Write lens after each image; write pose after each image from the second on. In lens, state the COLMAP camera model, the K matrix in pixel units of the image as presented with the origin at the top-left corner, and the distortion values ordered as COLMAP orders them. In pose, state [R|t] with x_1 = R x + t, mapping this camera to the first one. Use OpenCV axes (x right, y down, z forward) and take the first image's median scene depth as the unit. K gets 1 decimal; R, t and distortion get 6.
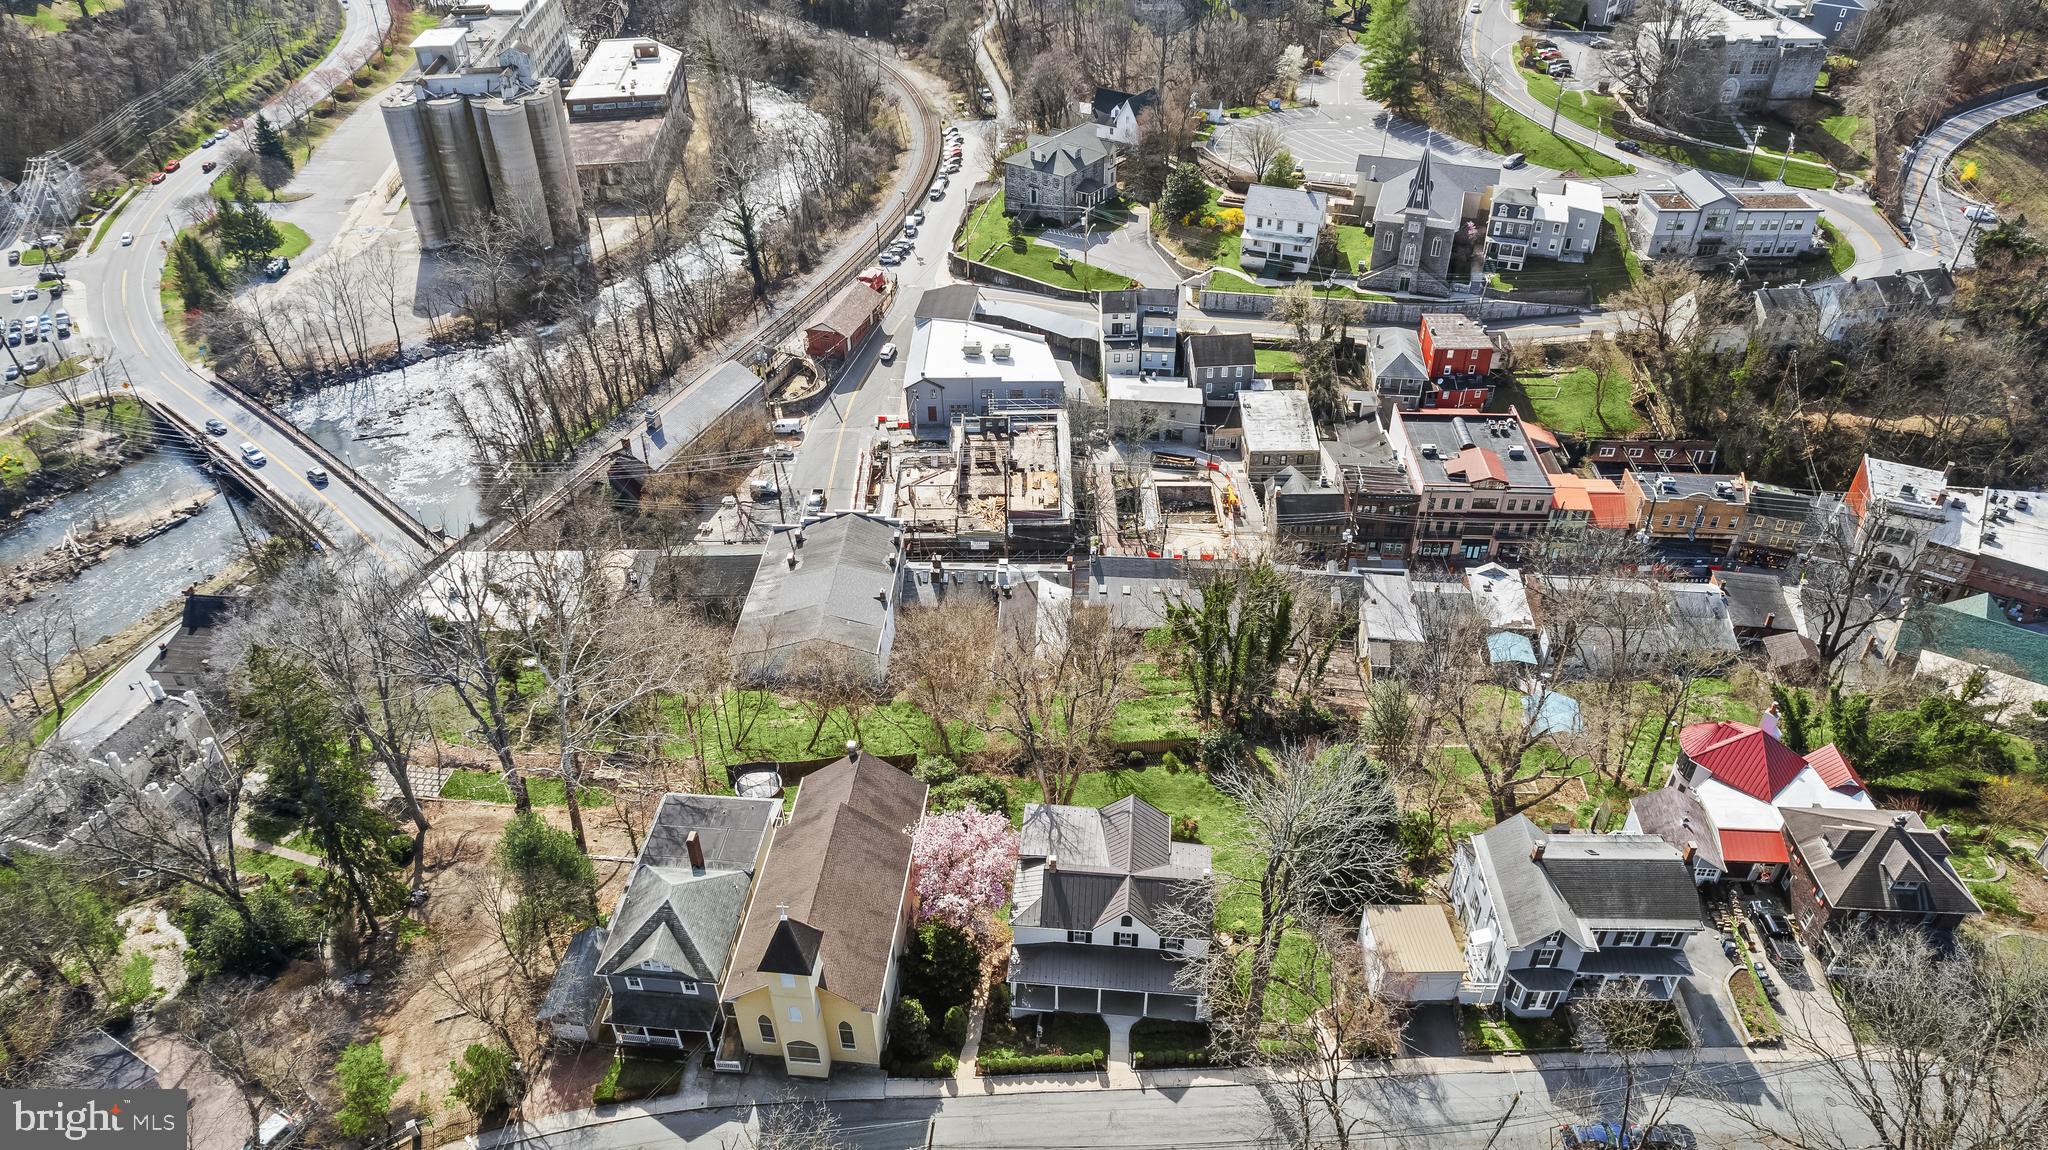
lens RADIAL K [[1320.4, 0, 1010.6], [0, 1320.4, 568.5], [0, 0, 1]] dist [-0.071052, 0.063856]
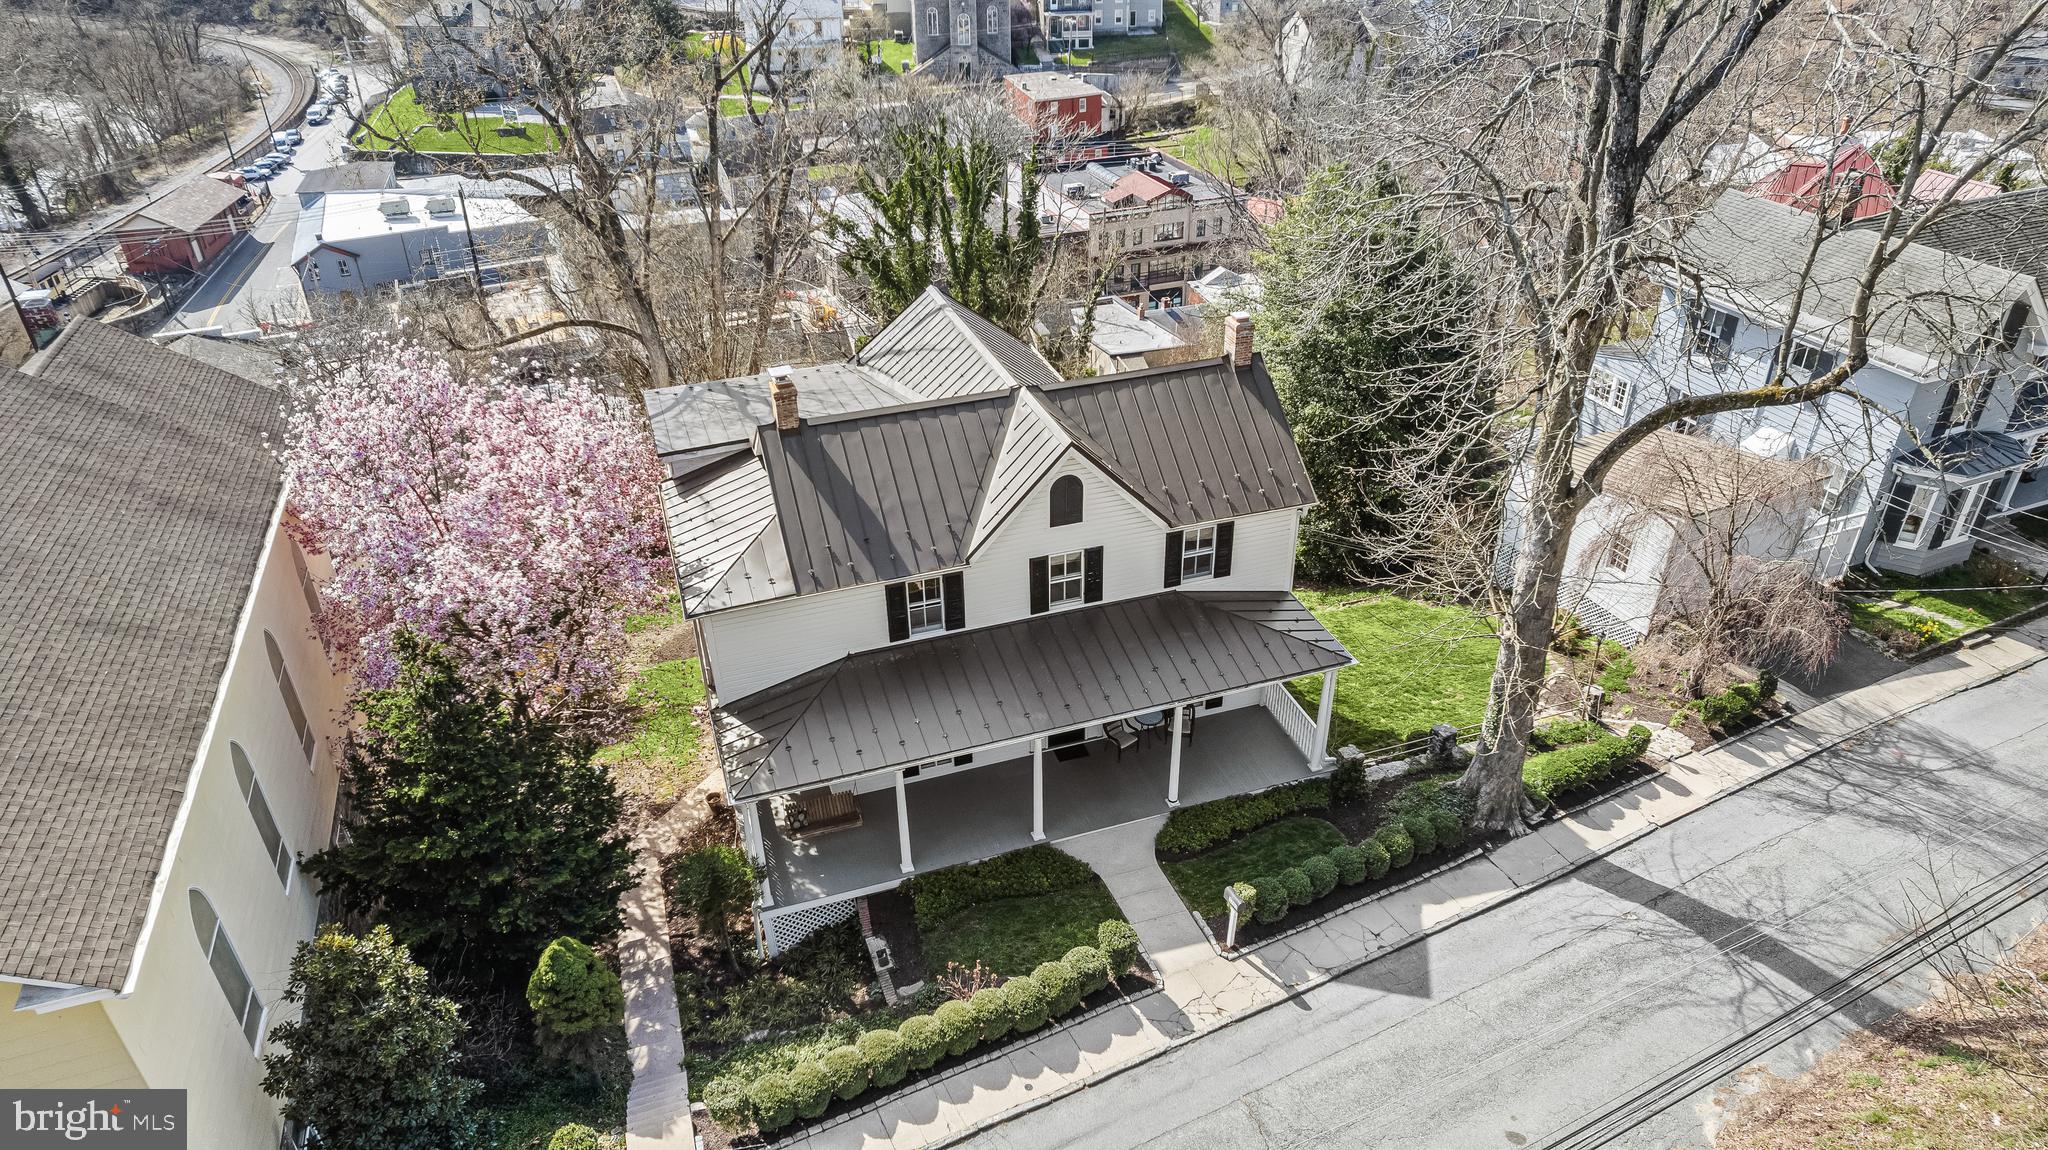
lens RADIAL K [[1320.4, 0, 1020.3], [0, 1320.4, 563.0], [0, 0, 1]] dist [-0.071052, 0.063856]
pose [[0.909118, -0.211589, 0.358796, -0.016626], [0.247565, 0.967199, -0.056904, 0.136333], [-0.334987, 0.140558, 0.931680, 0.327201]]
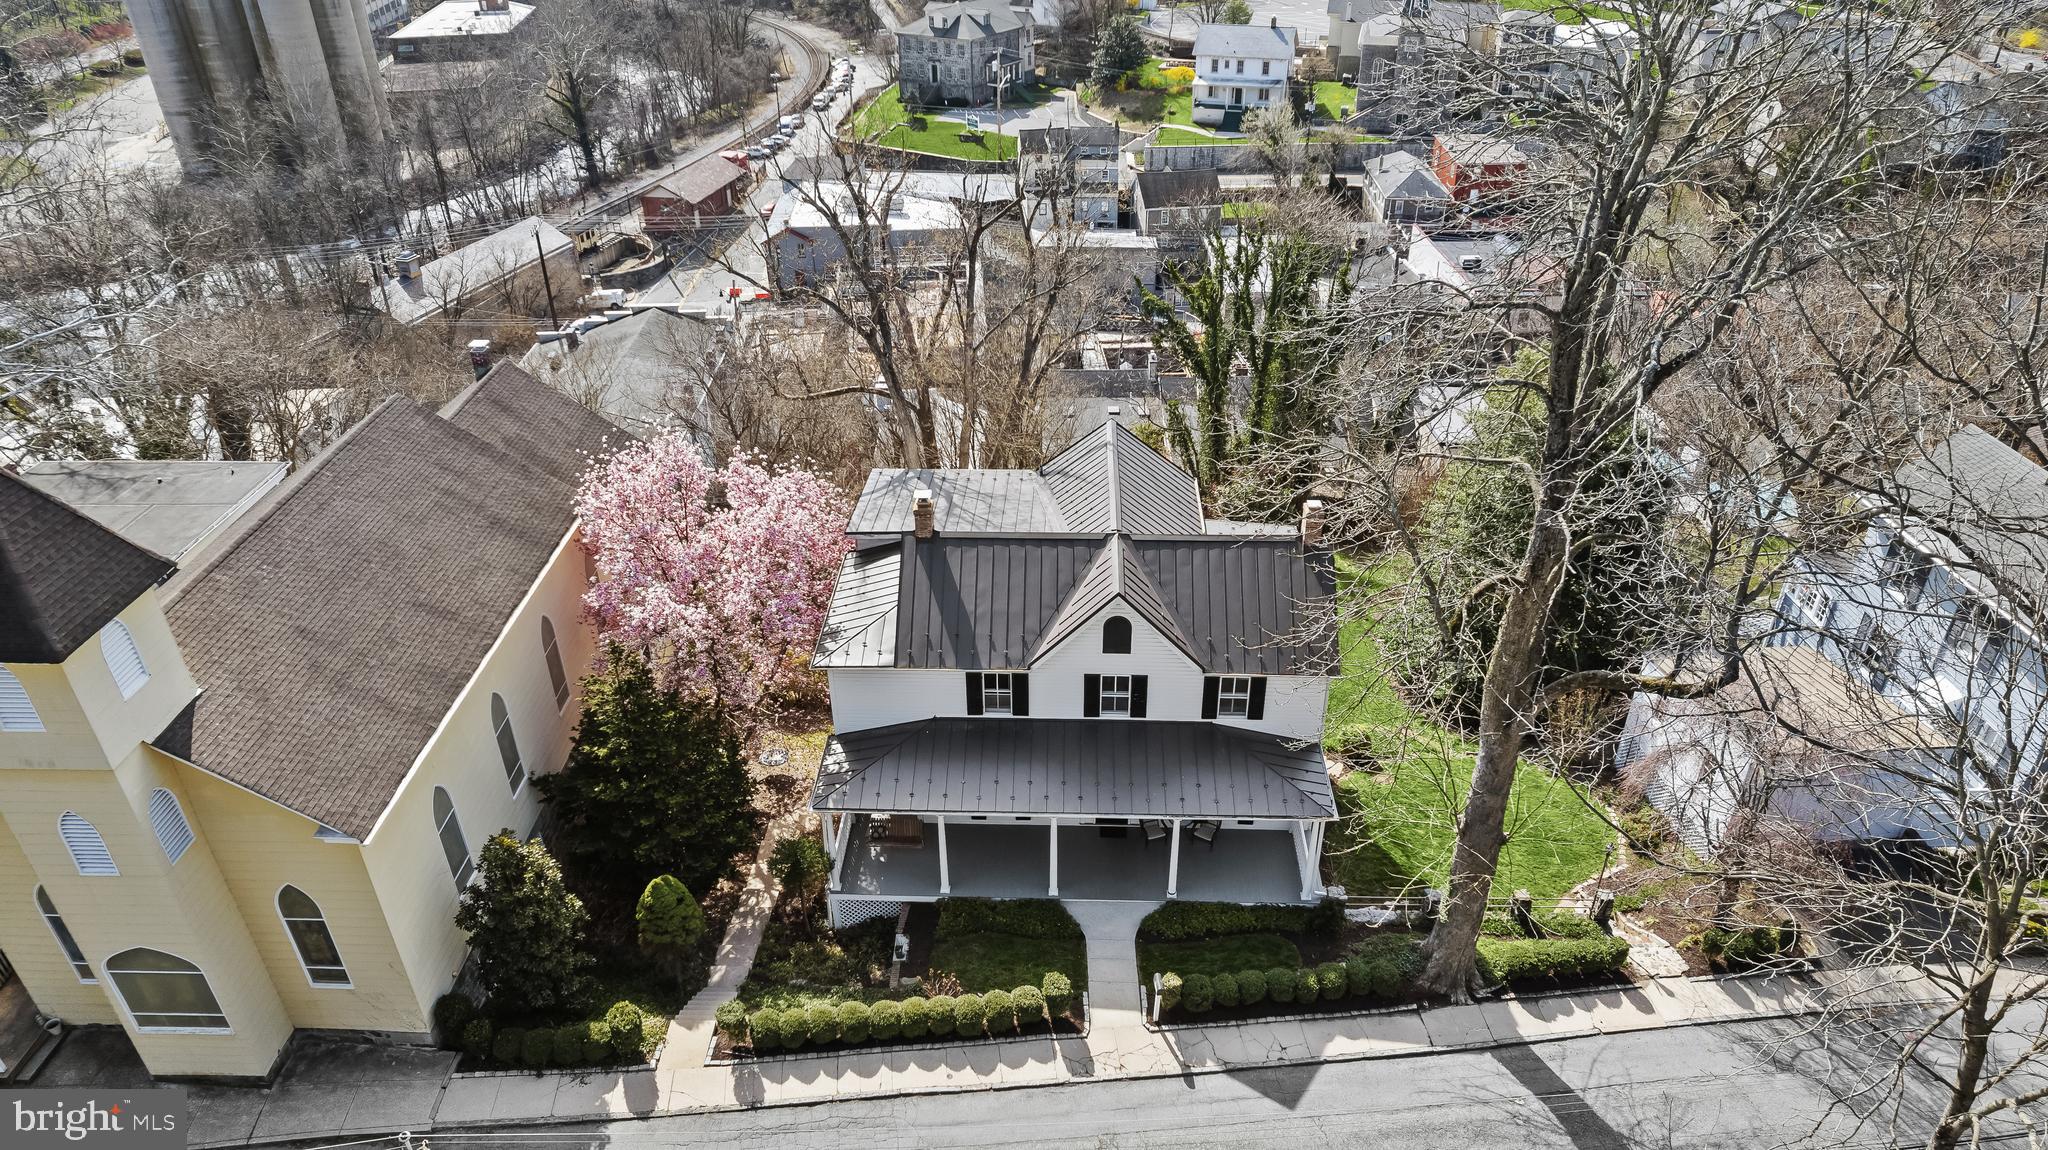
lens RADIAL K [[1320.4, 0, 1013.2], [0, 1320.4, 561.7], [0, 0, 1]] dist [-0.071052, 0.063856]
pose [[0.998106, -0.028189, 0.054675, 0.017113], [0.033499, 0.994545, -0.098780, 0.130116], [-0.051592, 0.100424, 0.993606, 0.281850]]
